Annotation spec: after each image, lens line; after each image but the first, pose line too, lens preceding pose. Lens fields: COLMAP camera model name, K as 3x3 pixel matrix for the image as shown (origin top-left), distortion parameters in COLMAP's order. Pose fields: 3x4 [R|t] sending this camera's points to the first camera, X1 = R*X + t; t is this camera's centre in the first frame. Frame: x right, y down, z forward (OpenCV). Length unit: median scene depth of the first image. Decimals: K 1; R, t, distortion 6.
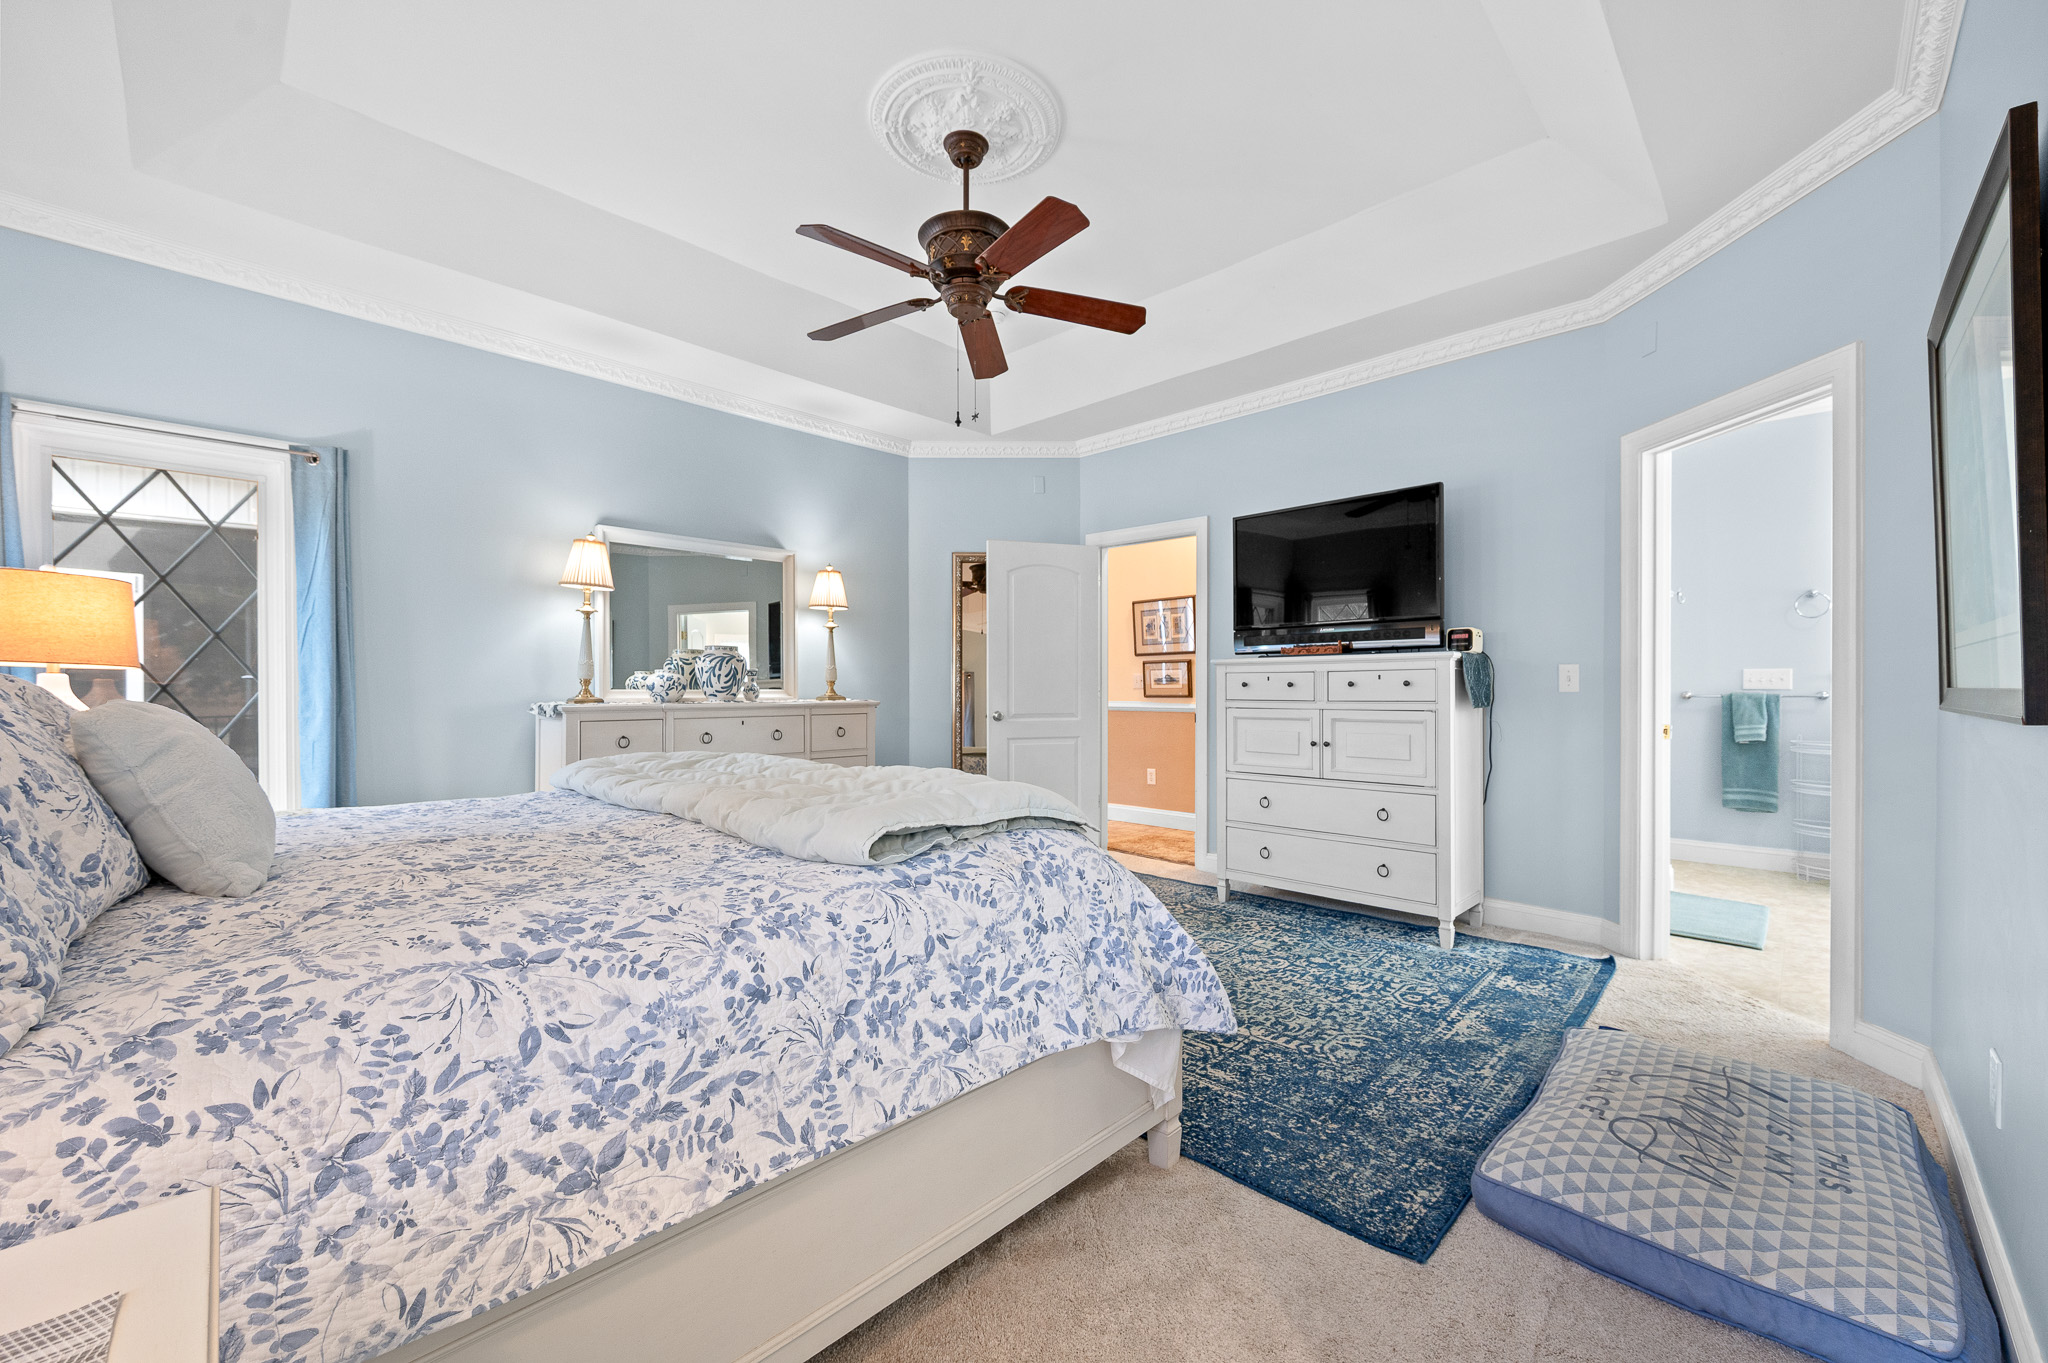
lens RADIAL K [[794.7, 0, 1029.7], [0, 794.7, 688.3], [0, 0, 1]] dist [0.000898, 0.000060]
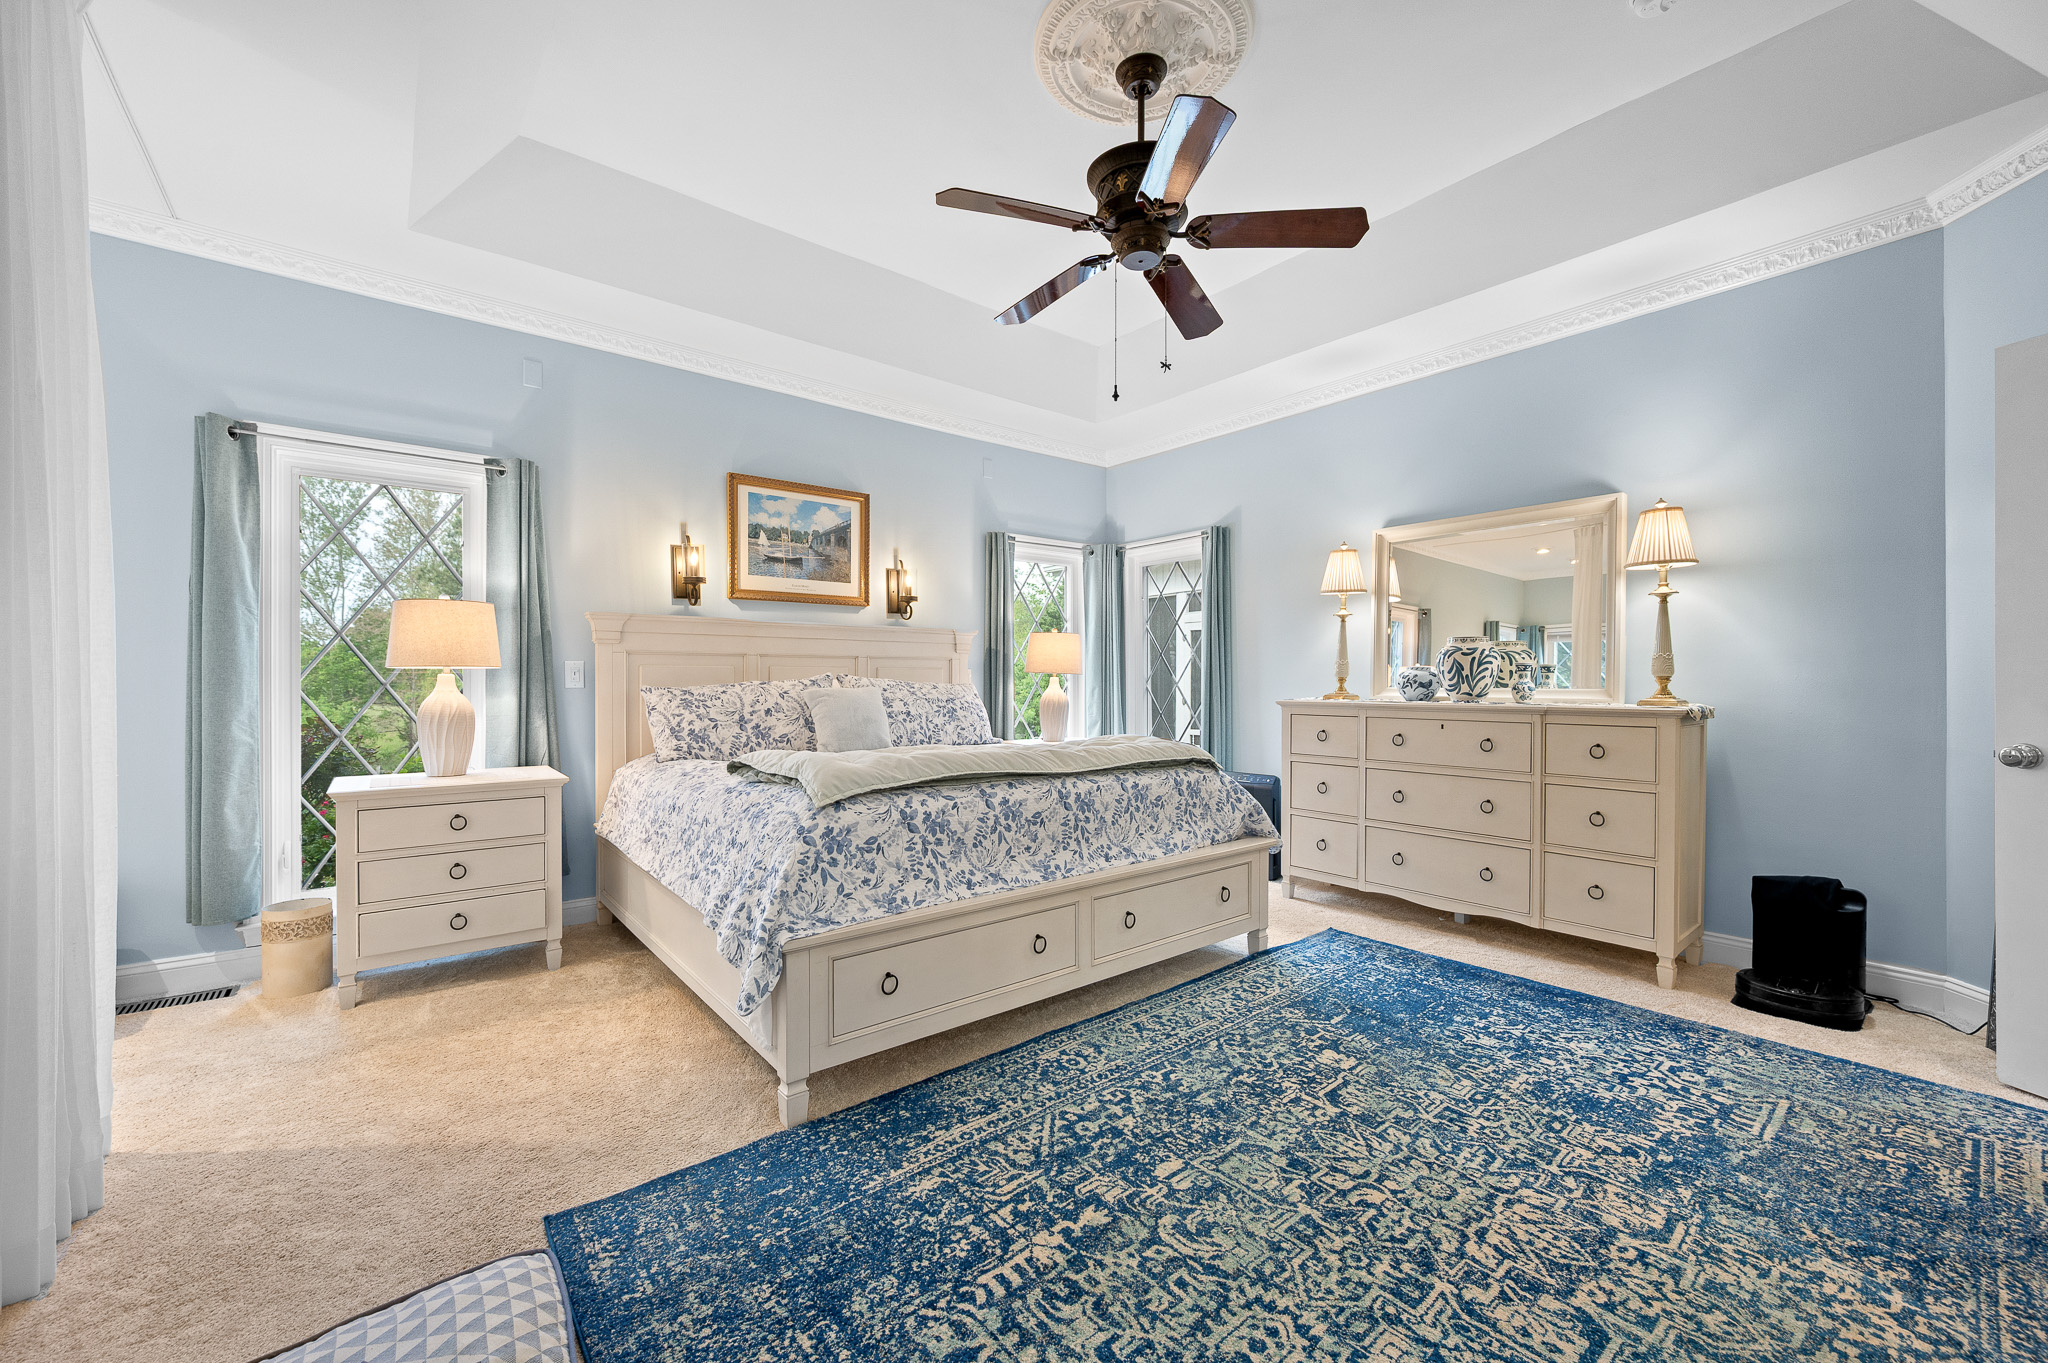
lens RADIAL K [[821.0, 0, 1037.8], [0, 821.0, 685.9], [0, 0, 1]] dist [-0.001898, 0.000526]
pose [[-0.115314, 0.000113, -0.993329, 0.880850], [-0.006558, 0.999978, 0.000875, 0.002503], [0.993307, 0.006615, -0.115311, 1.038907]]
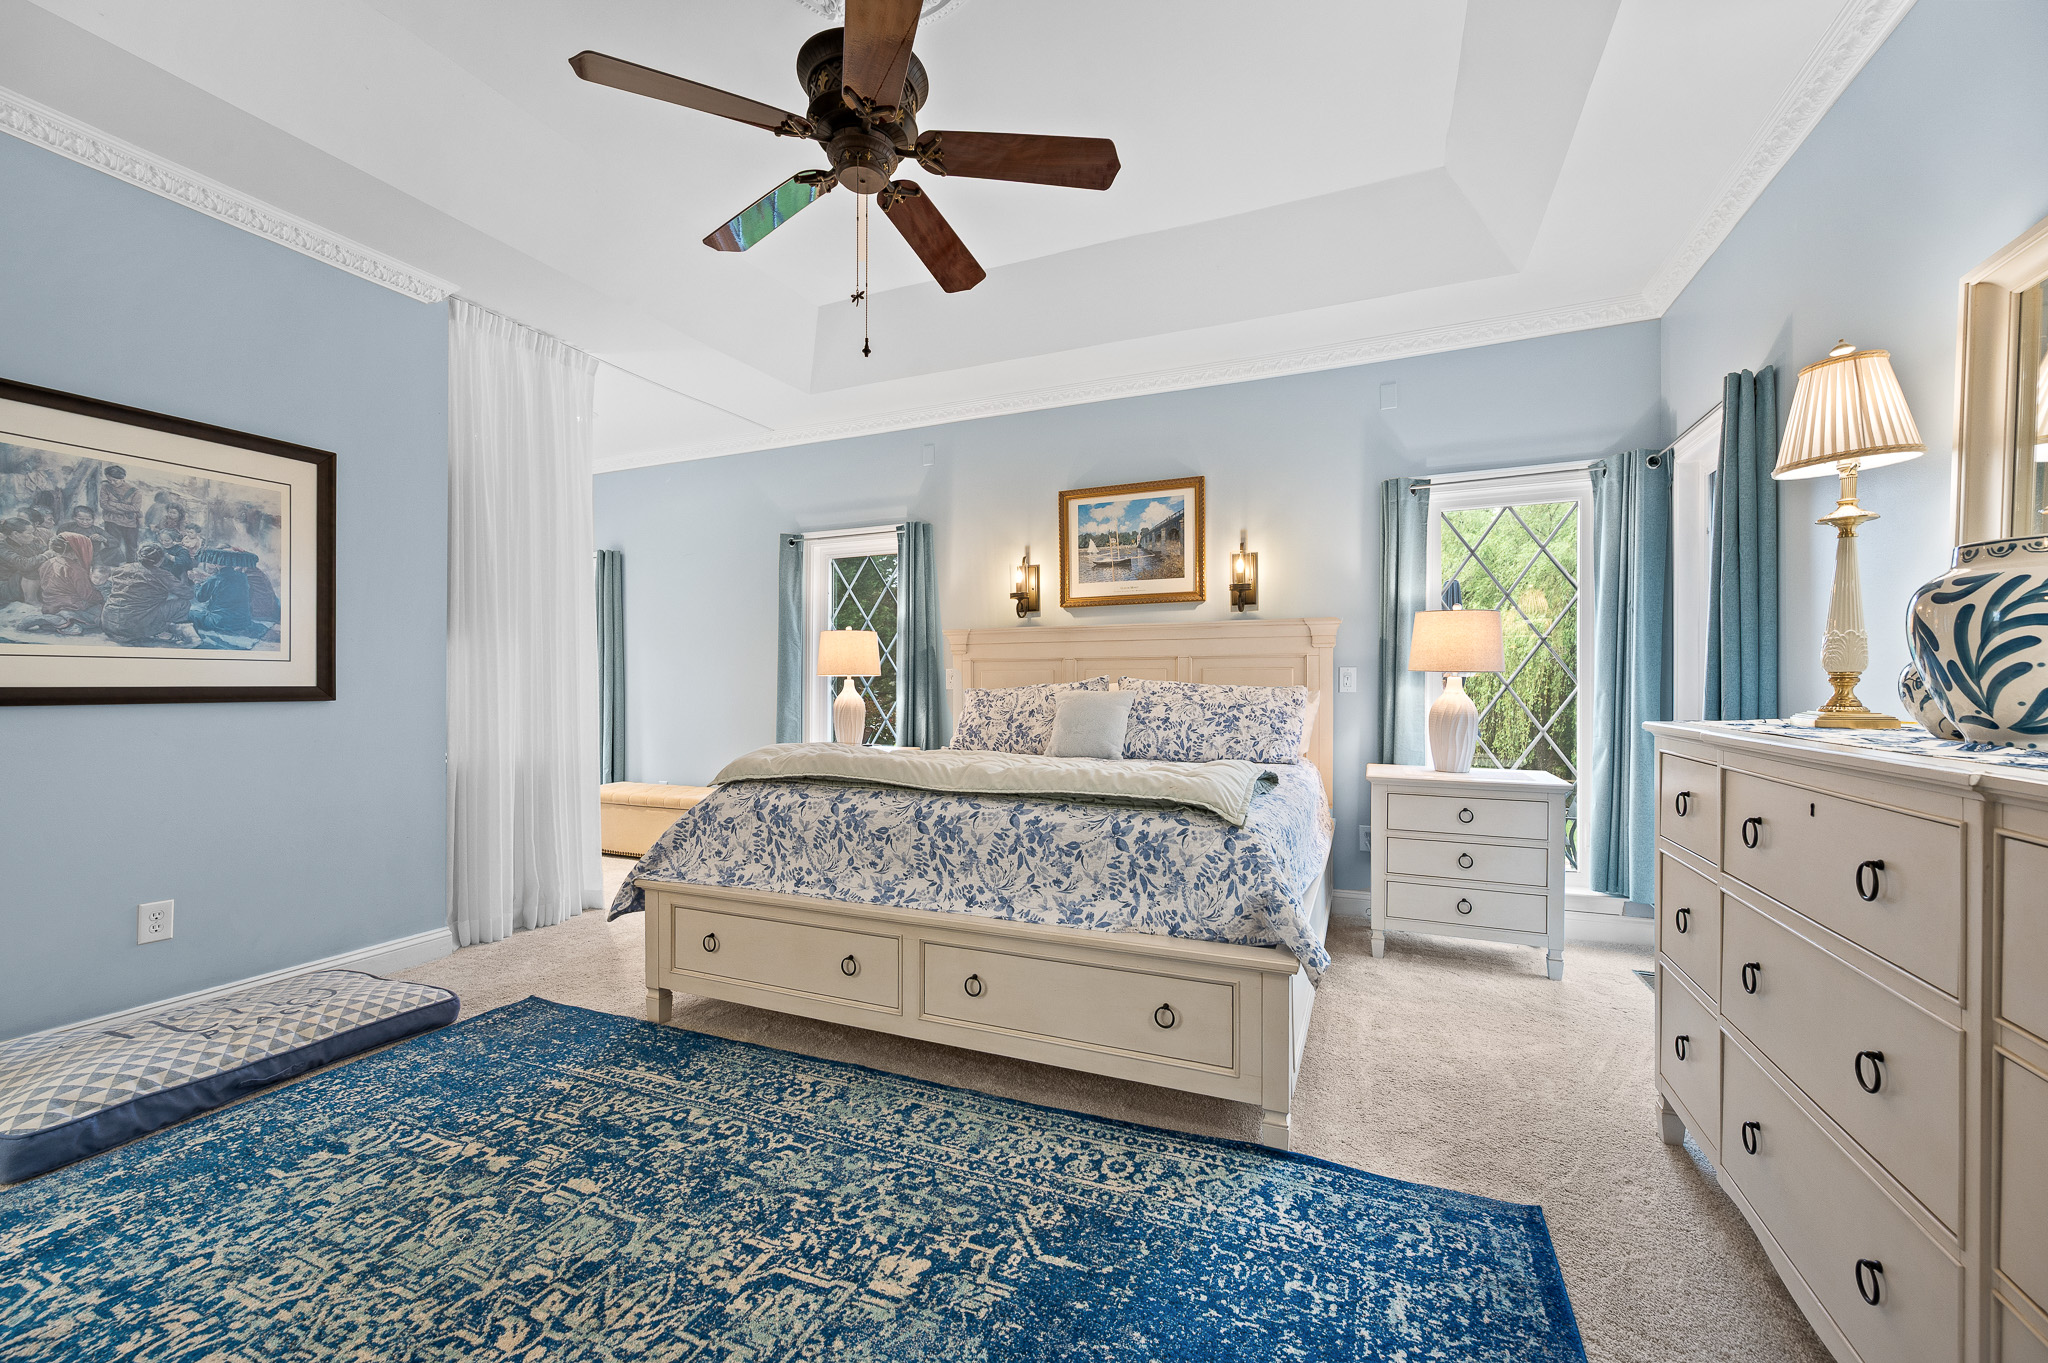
lens RADIAL K [[821.0, 0, 1015.8], [0, 821.0, 685.1], [0, 0, 1]] dist [-0.001898, 0.000526]
pose [[-0.940196, -0.001523, -0.340631, 0.051234], [-0.003667, 0.999977, 0.005650, -0.007977], [0.340614, 0.006561, -0.940180, 1.848933]]
